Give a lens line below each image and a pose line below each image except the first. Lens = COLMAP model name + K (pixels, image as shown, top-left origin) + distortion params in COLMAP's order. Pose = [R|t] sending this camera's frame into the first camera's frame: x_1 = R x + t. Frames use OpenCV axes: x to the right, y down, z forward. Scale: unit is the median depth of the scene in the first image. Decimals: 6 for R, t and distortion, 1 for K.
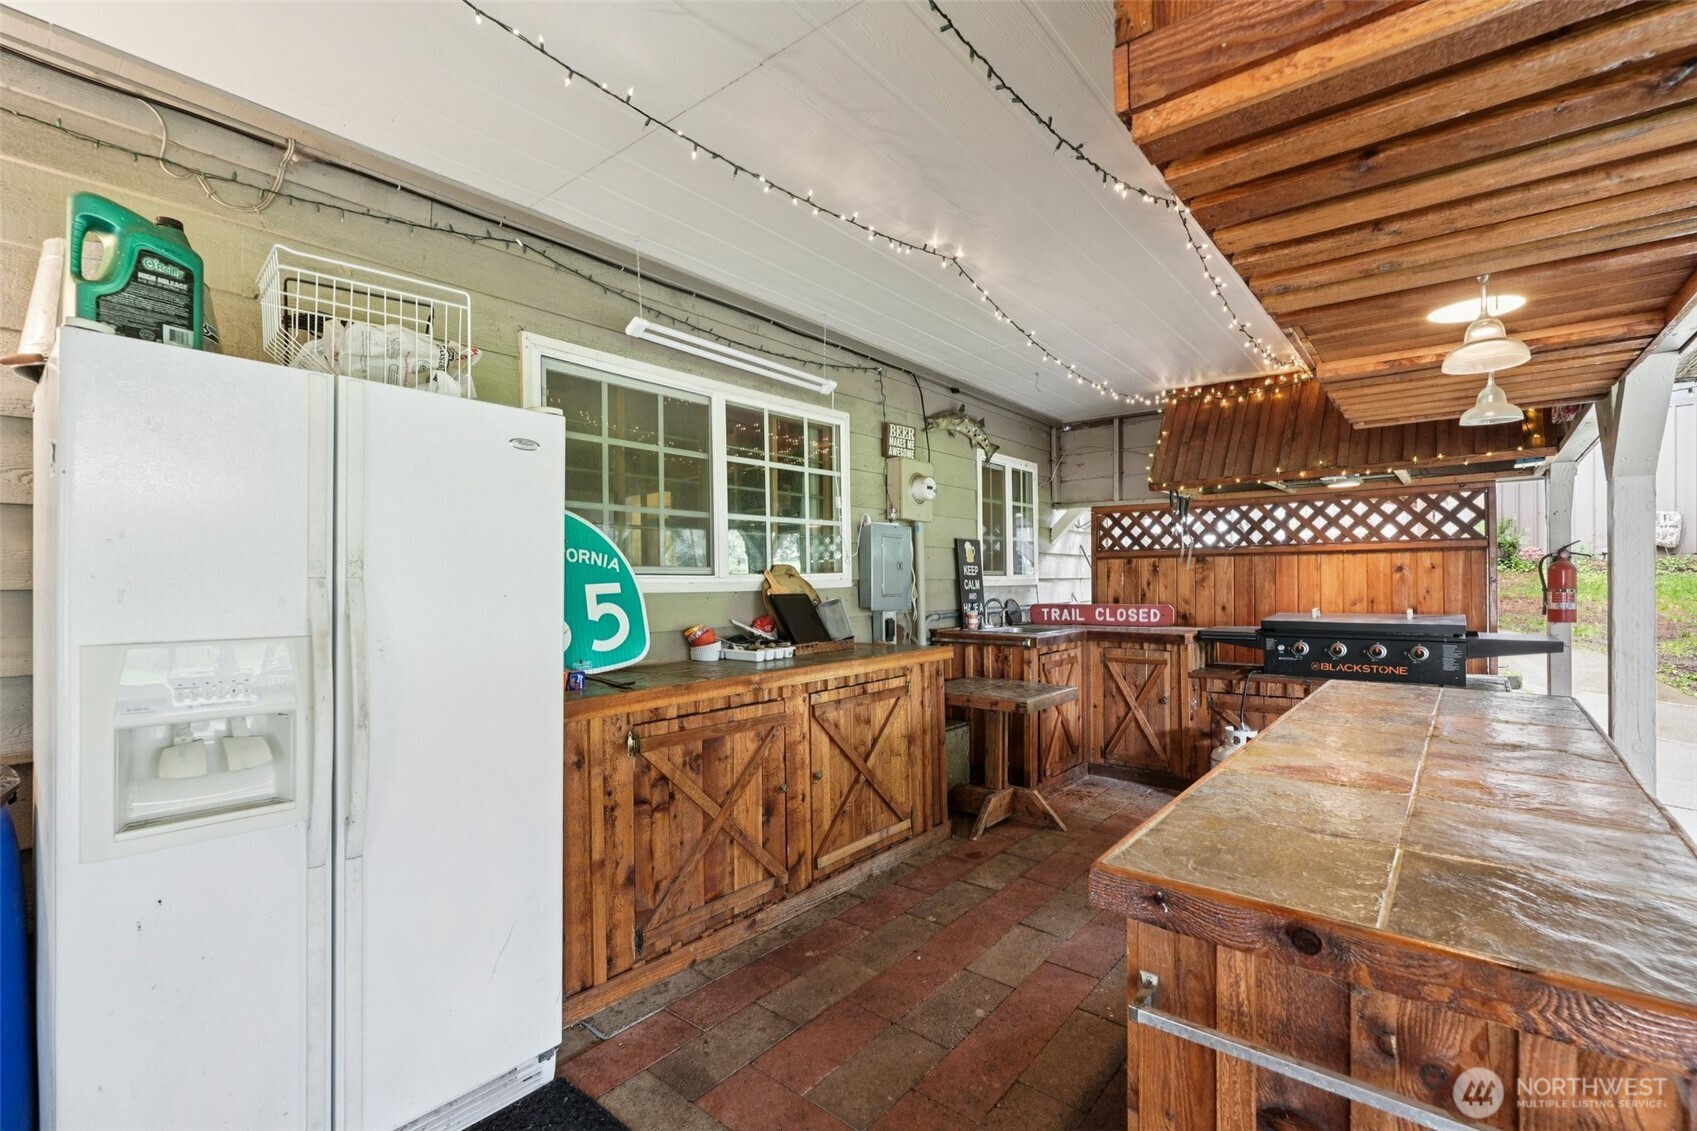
lens RADIAL K [[749.4, 0, 841.6], [0, 749.4, 573.1], [0, 0, 1]] dist [-0.009212, 0.004978]
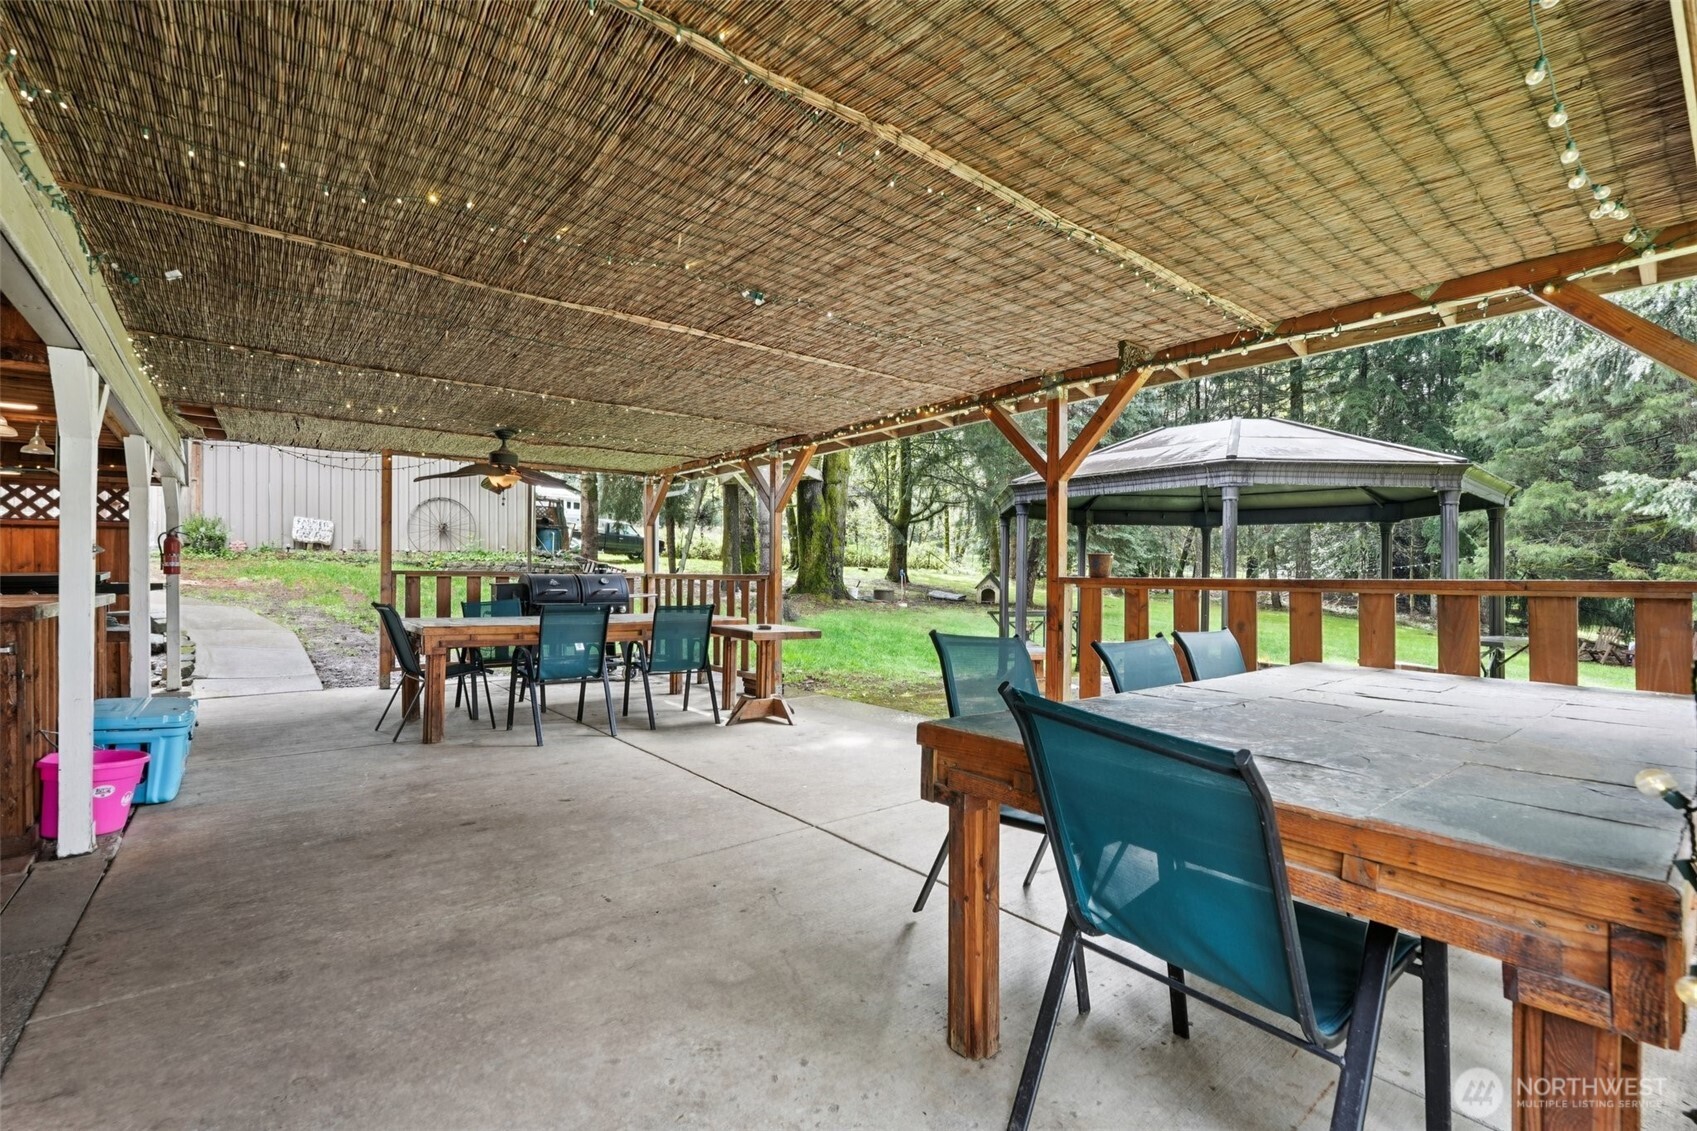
lens RADIAL K [[749.4, 0, 850.9], [0, 749.4, 568.4], [0, 0, 1]] dist [-0.009212, 0.004978]
pose [[0.189589, 0.010529, 0.981807, -0.326689], [-0.001761, 0.999945, -0.010384, 0.060449], [-0.981862, 0.000240, 0.189597, -0.698251]]
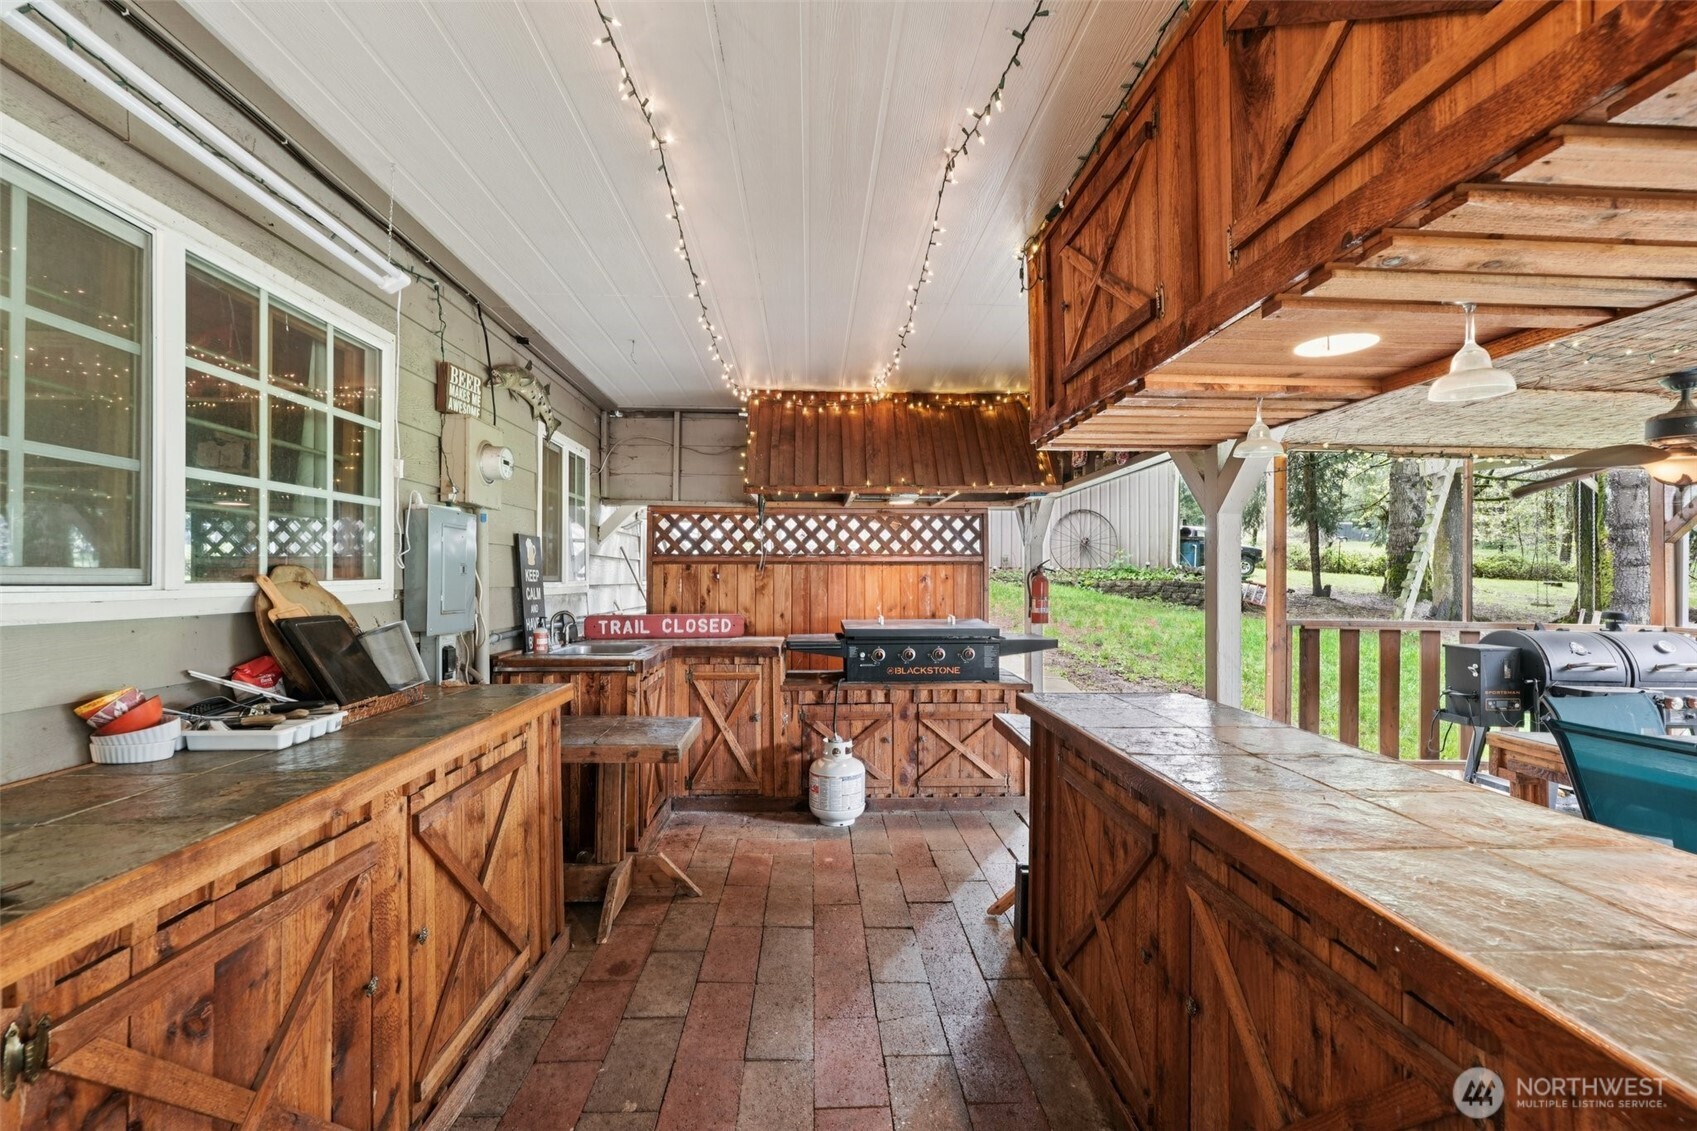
lens RADIAL K [[749.4, 0, 847.4], [0, 749.4, 562.9], [0, 0, 1]] dist [-0.009212, 0.004978]
pose [[0.742410, 0.022816, 0.669558, -0.123294], [-0.012750, 0.999720, -0.019929, -0.006380], [-0.669825, 0.006258, 0.742493, 0.241532]]
